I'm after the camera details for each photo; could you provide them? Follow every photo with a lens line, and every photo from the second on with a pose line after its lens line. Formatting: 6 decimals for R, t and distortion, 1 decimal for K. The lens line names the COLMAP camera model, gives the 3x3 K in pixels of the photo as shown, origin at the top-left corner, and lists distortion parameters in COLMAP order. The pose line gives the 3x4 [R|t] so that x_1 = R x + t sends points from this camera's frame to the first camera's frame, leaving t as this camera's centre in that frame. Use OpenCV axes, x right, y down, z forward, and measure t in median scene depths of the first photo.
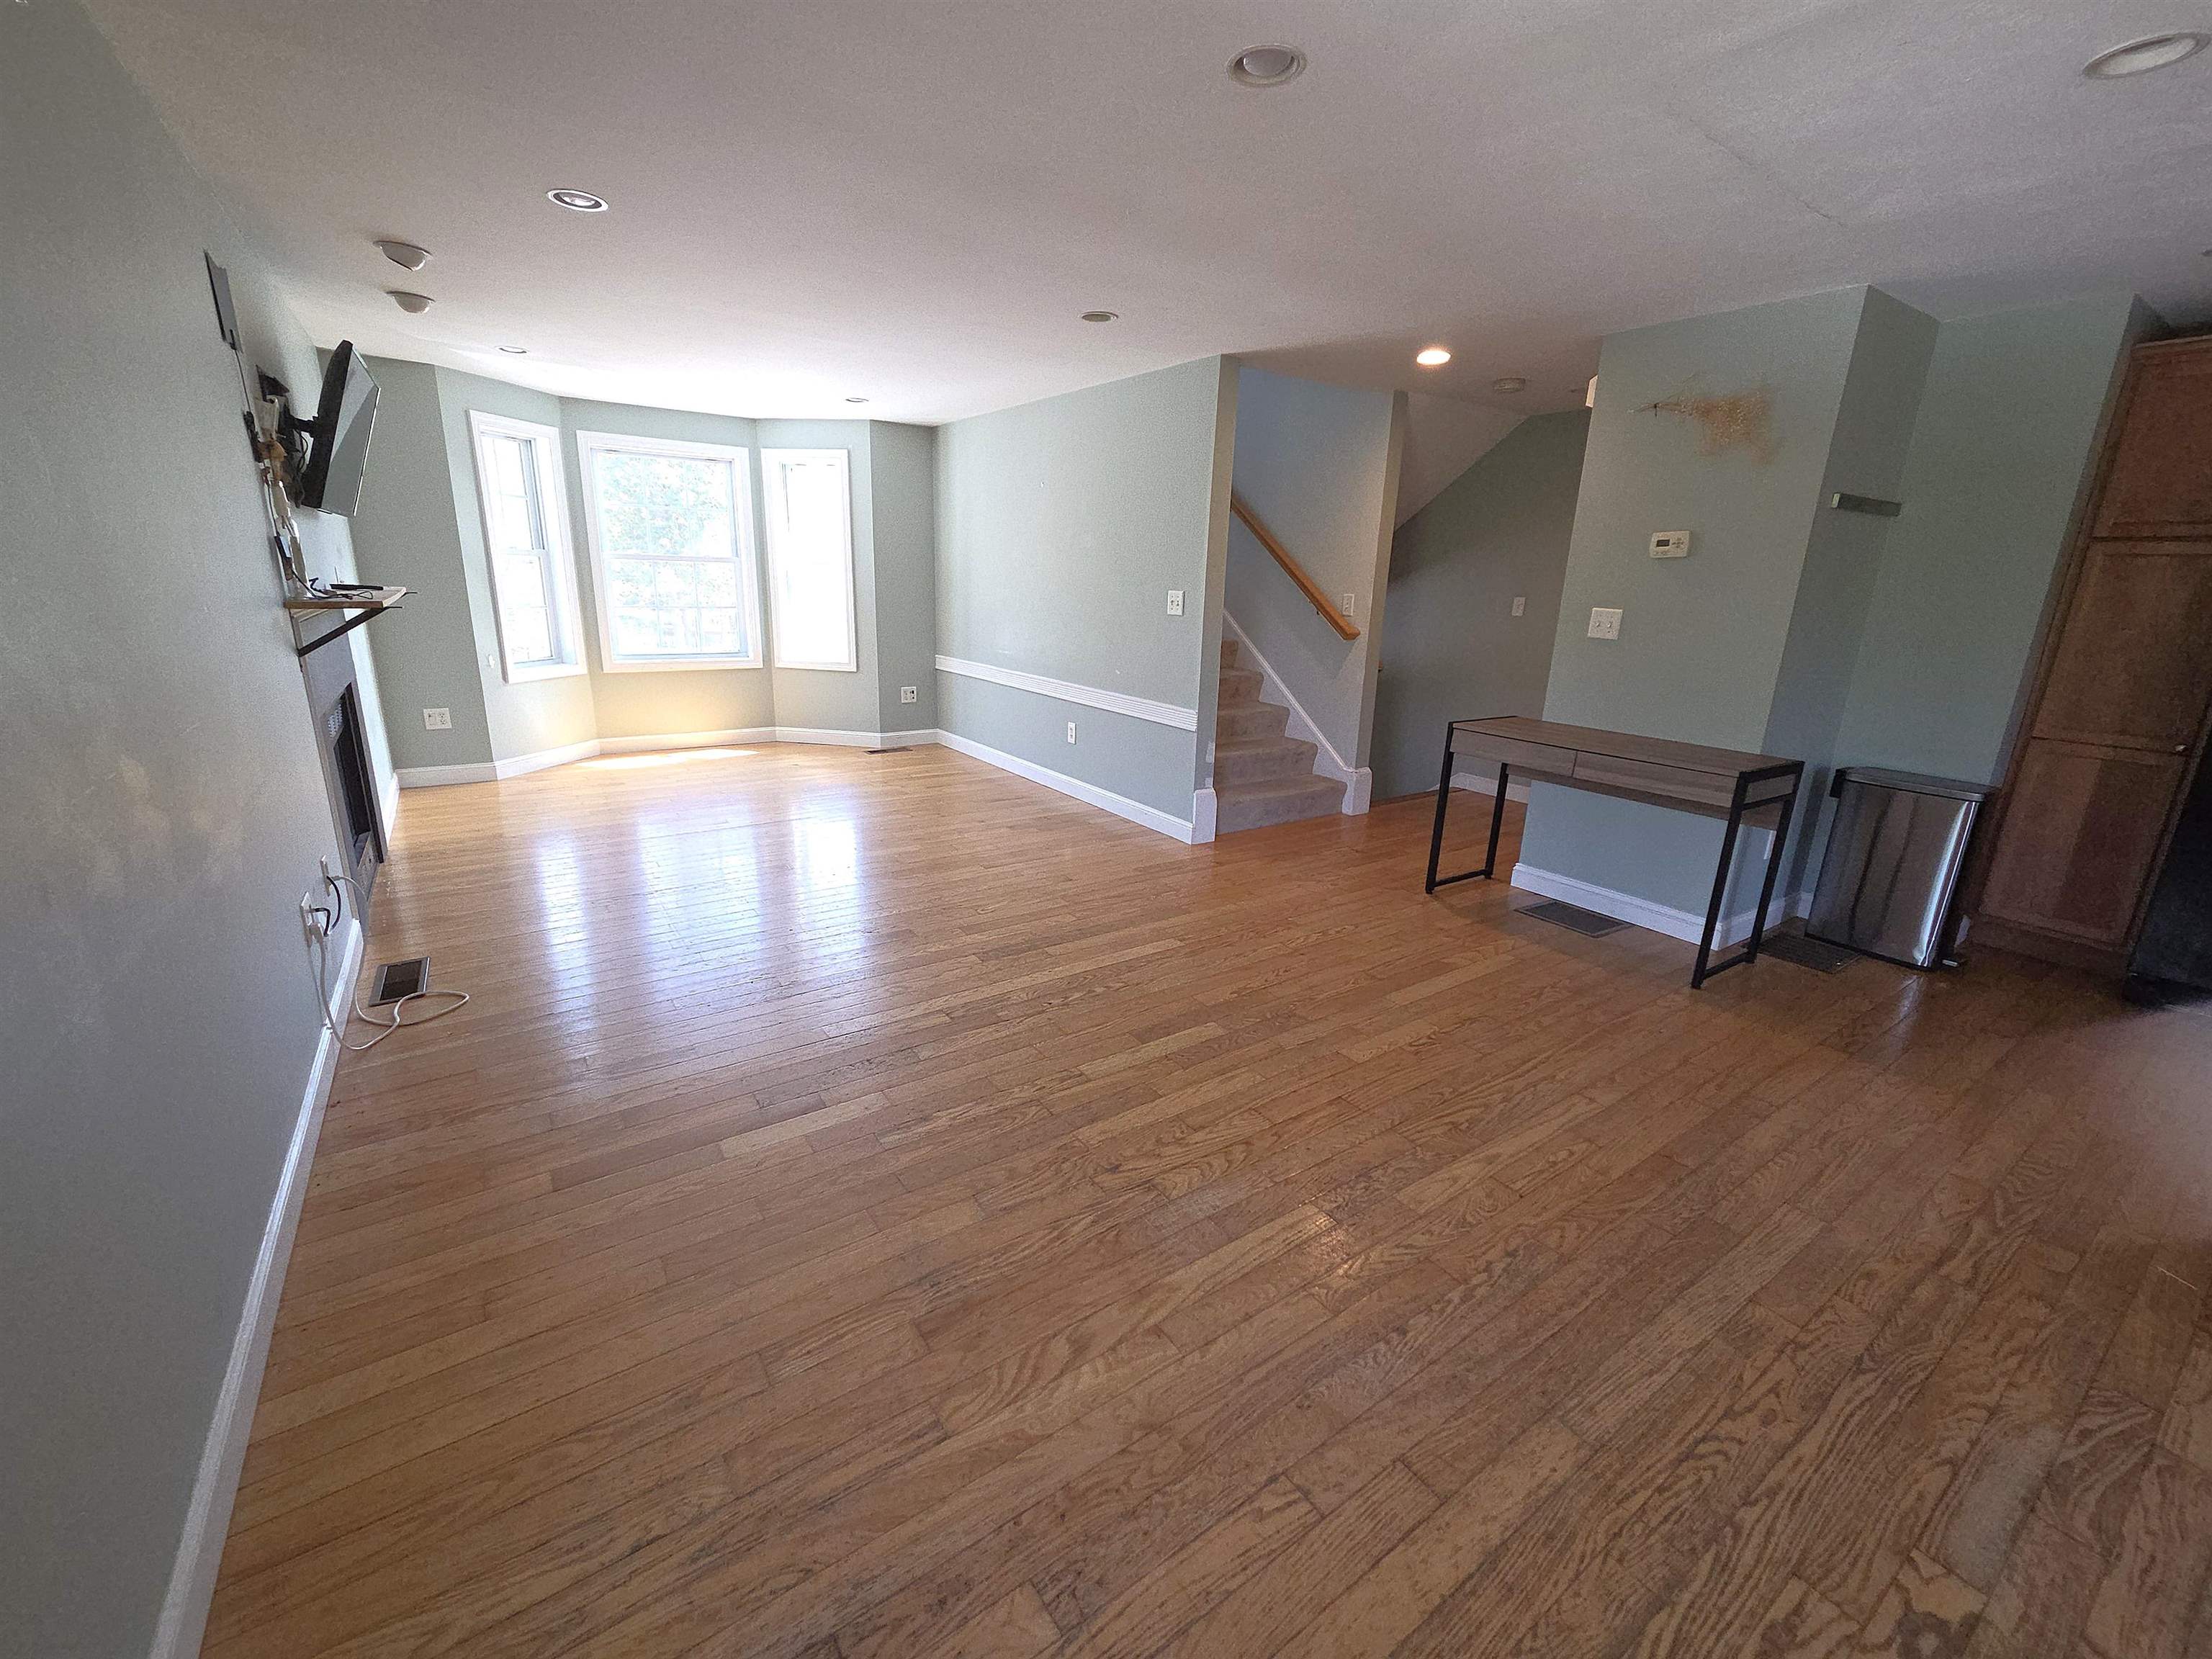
lens RADIAL K [[903.7, 0, 1109.4], [0, 903.7, 816.9], [0, 0, 1]] dist [0.005823, -0.002007]
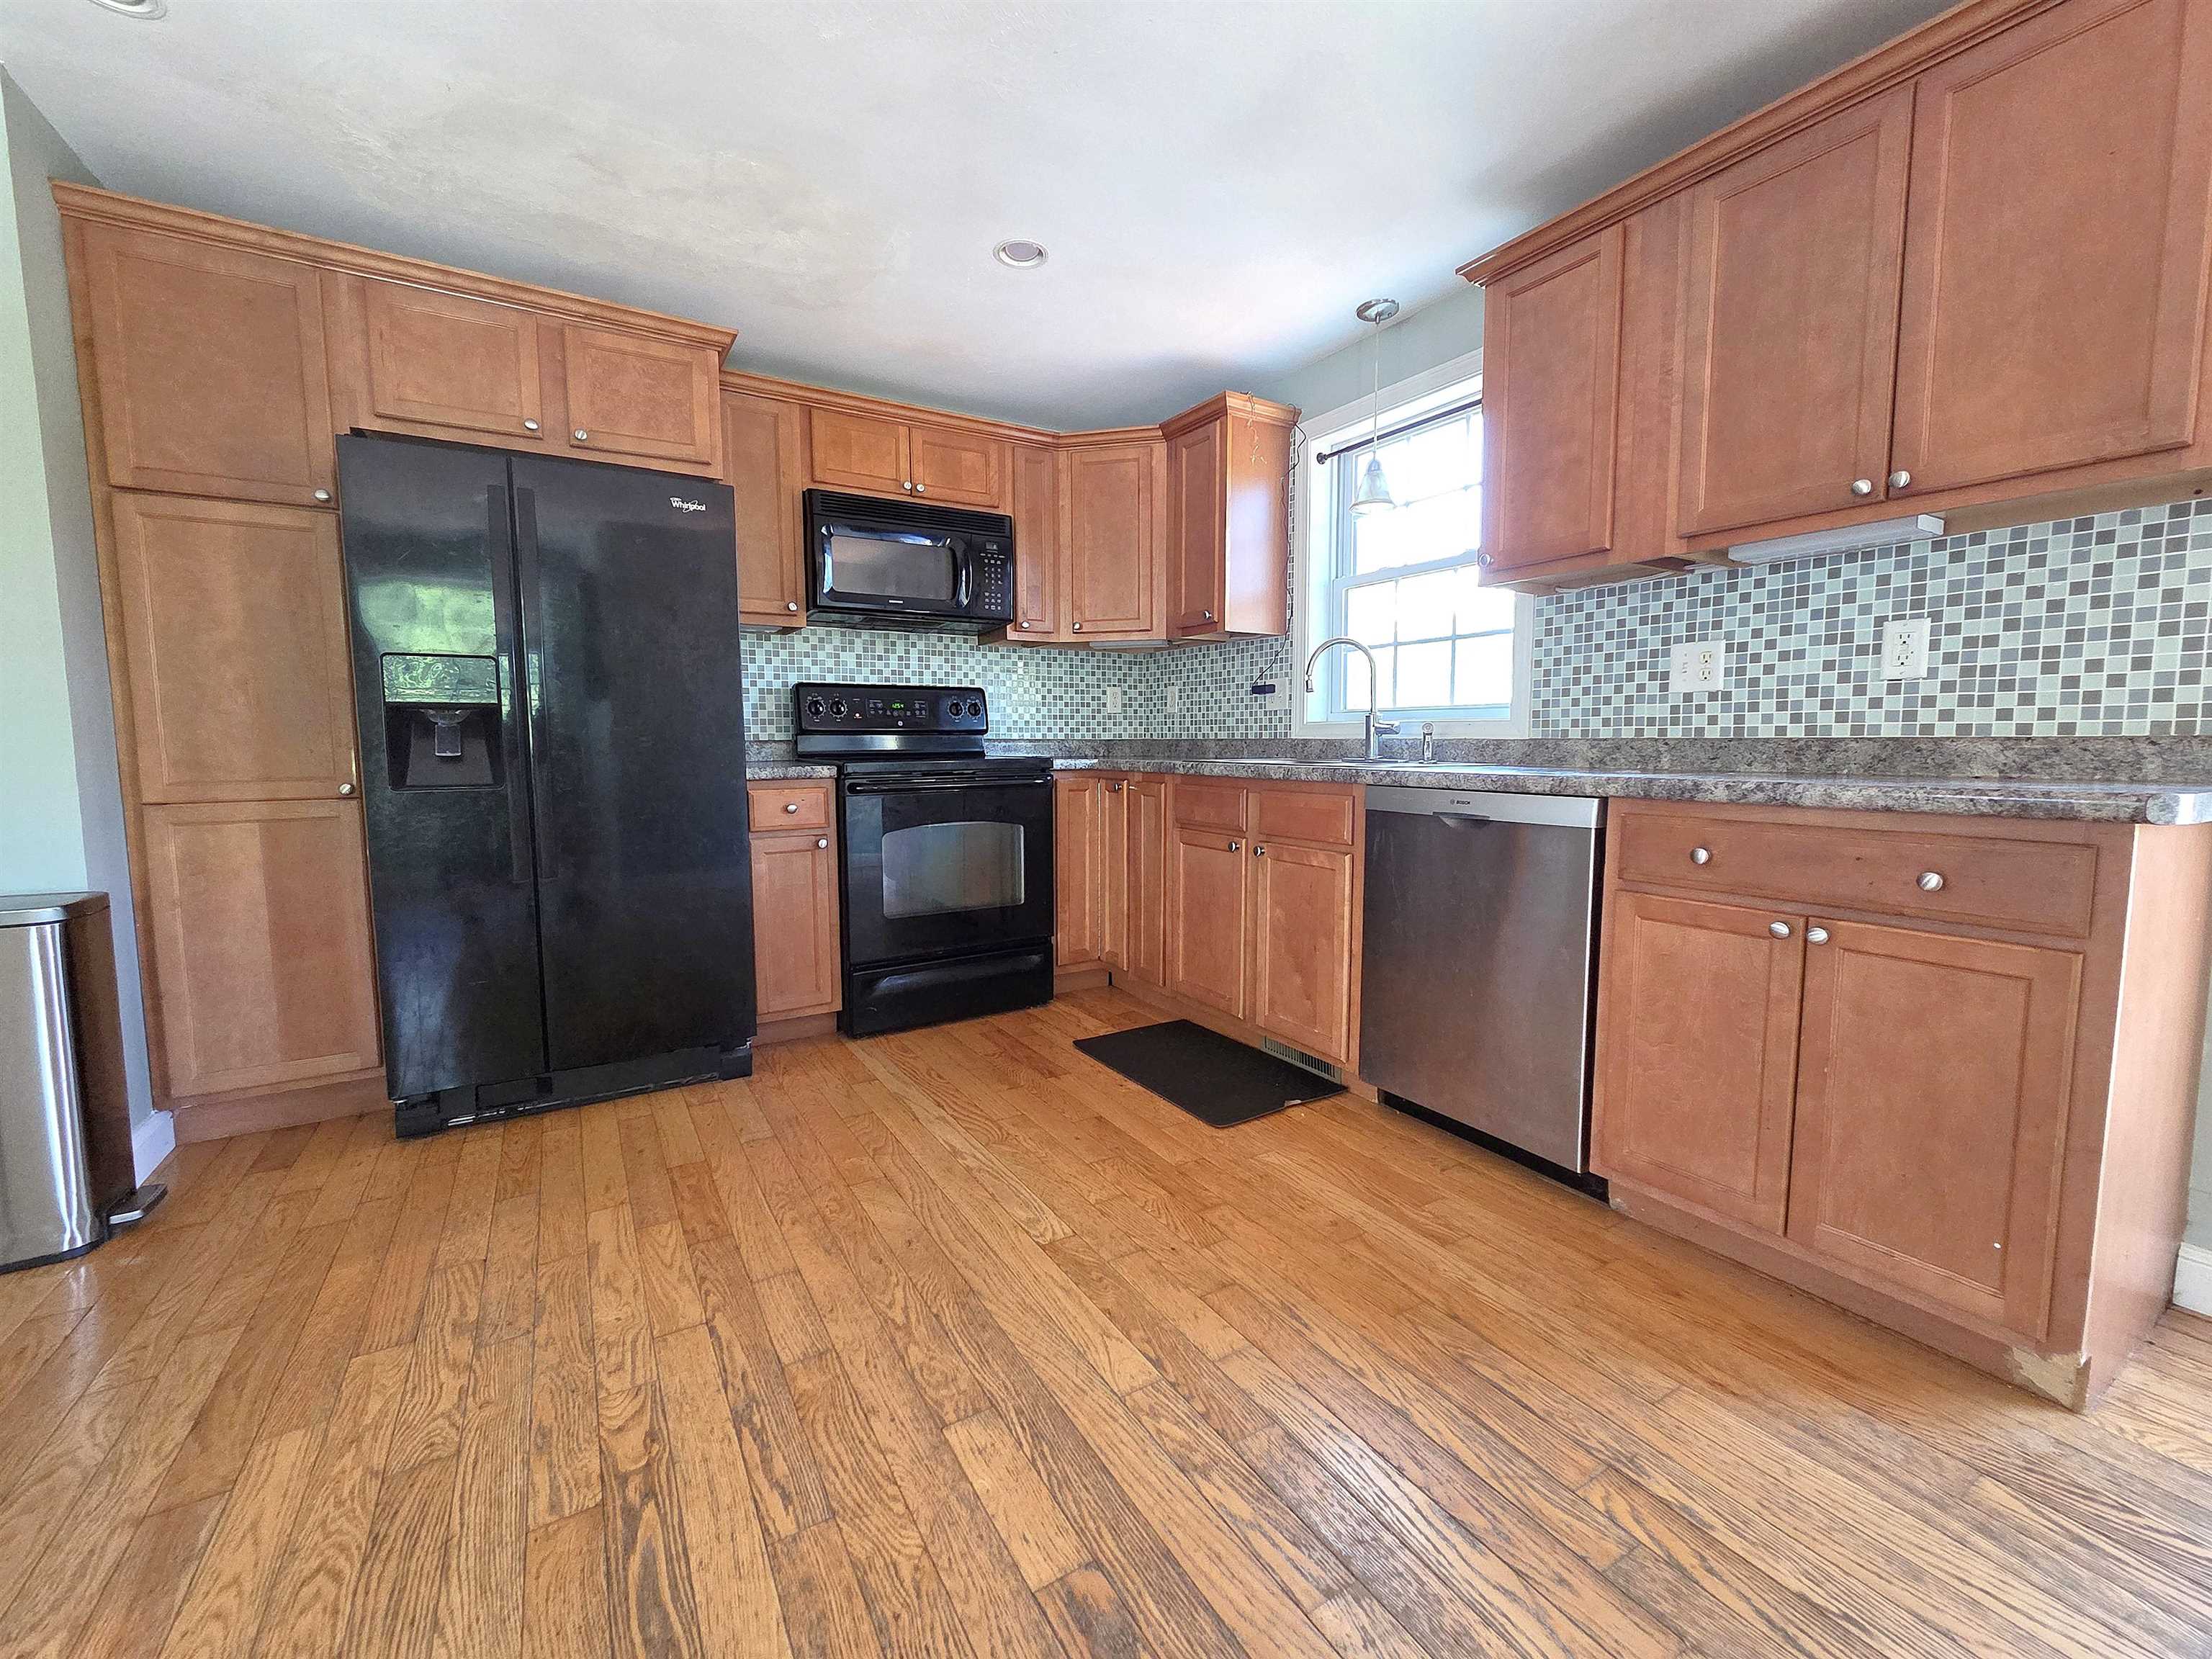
lens RADIAL K [[903.7, 0, 1098.2], [0, 903.7, 823.4], [0, 0, 1]] dist [0.005823, -0.002007]
pose [[0.067659, -0.124447, 0.989917, 0.463462], [0.266934, 0.958278, 0.102225, 0.035636], [-0.961337, 0.257326, 0.098055, 0.330150]]
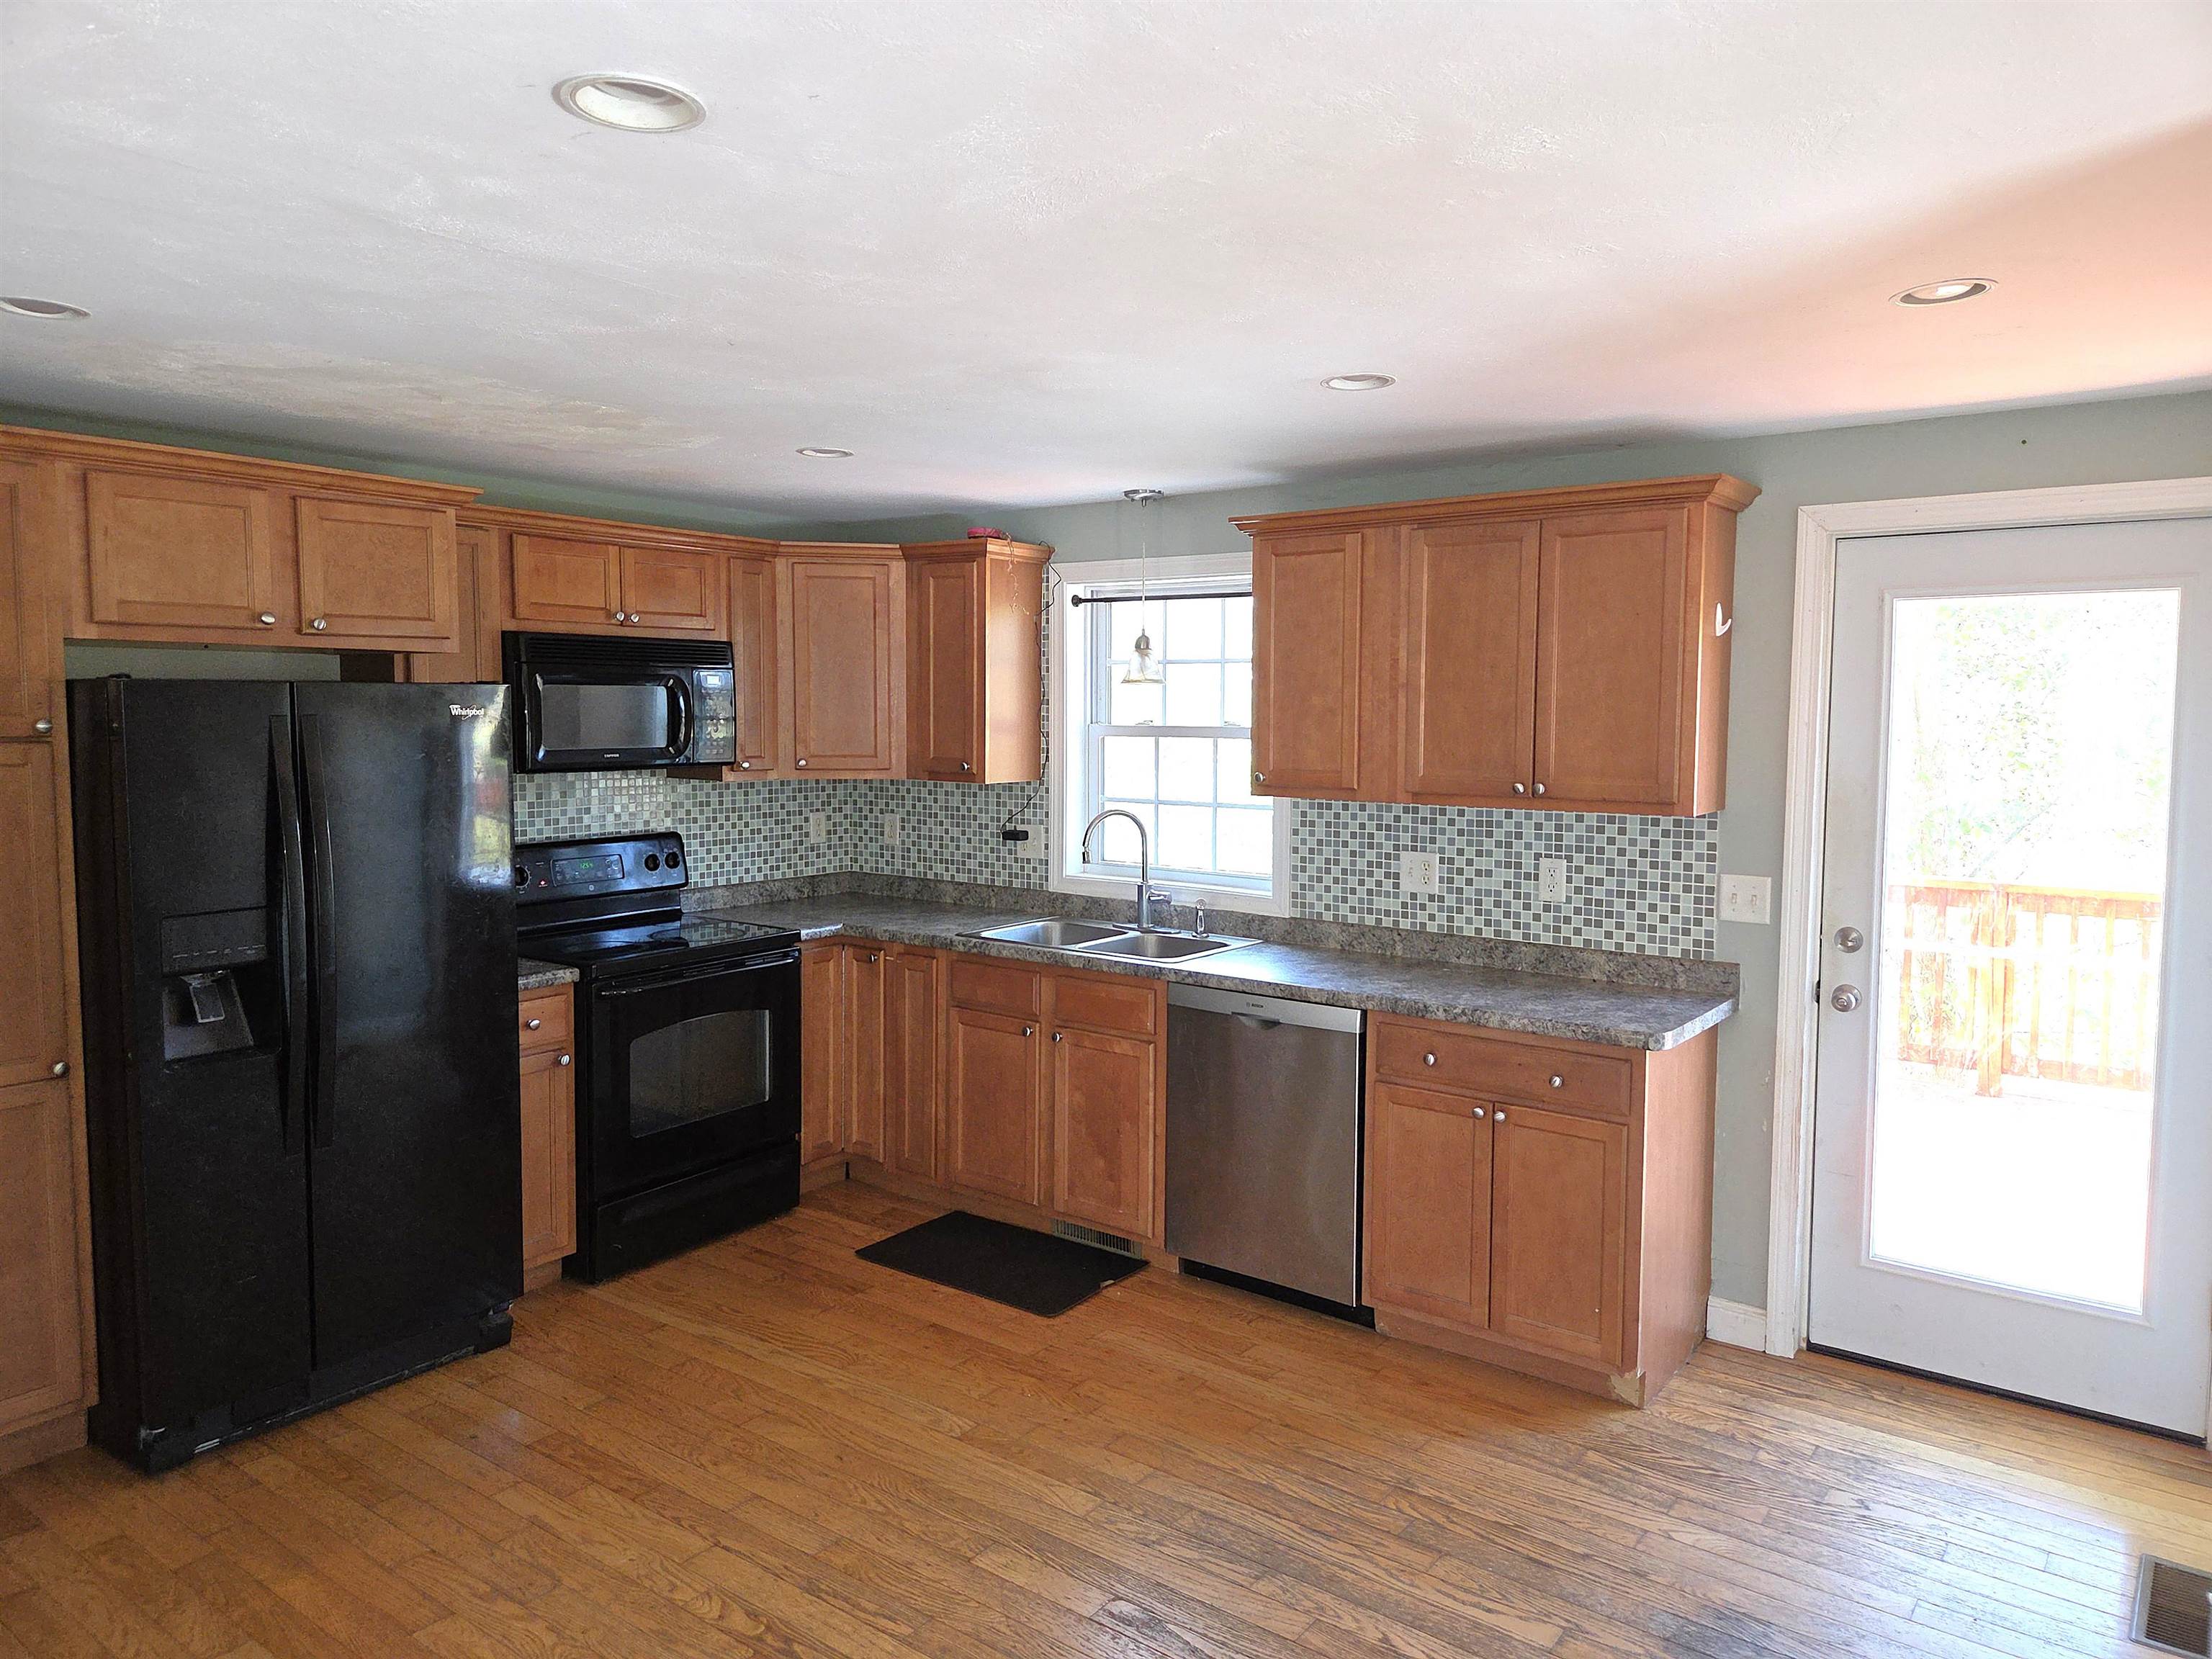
lens RADIAL K [[1479.3, 0, 1114.0], [0, 1479.3, 812.3], [0, 0, 1]] dist [0.048339, -0.033848]
pose [[-0.316752, -0.104235, 0.942764, 0.016534], [0.231434, 0.955409, 0.183390, -0.245511], [-0.919841, 0.276277, -0.278504, 0.544756]]
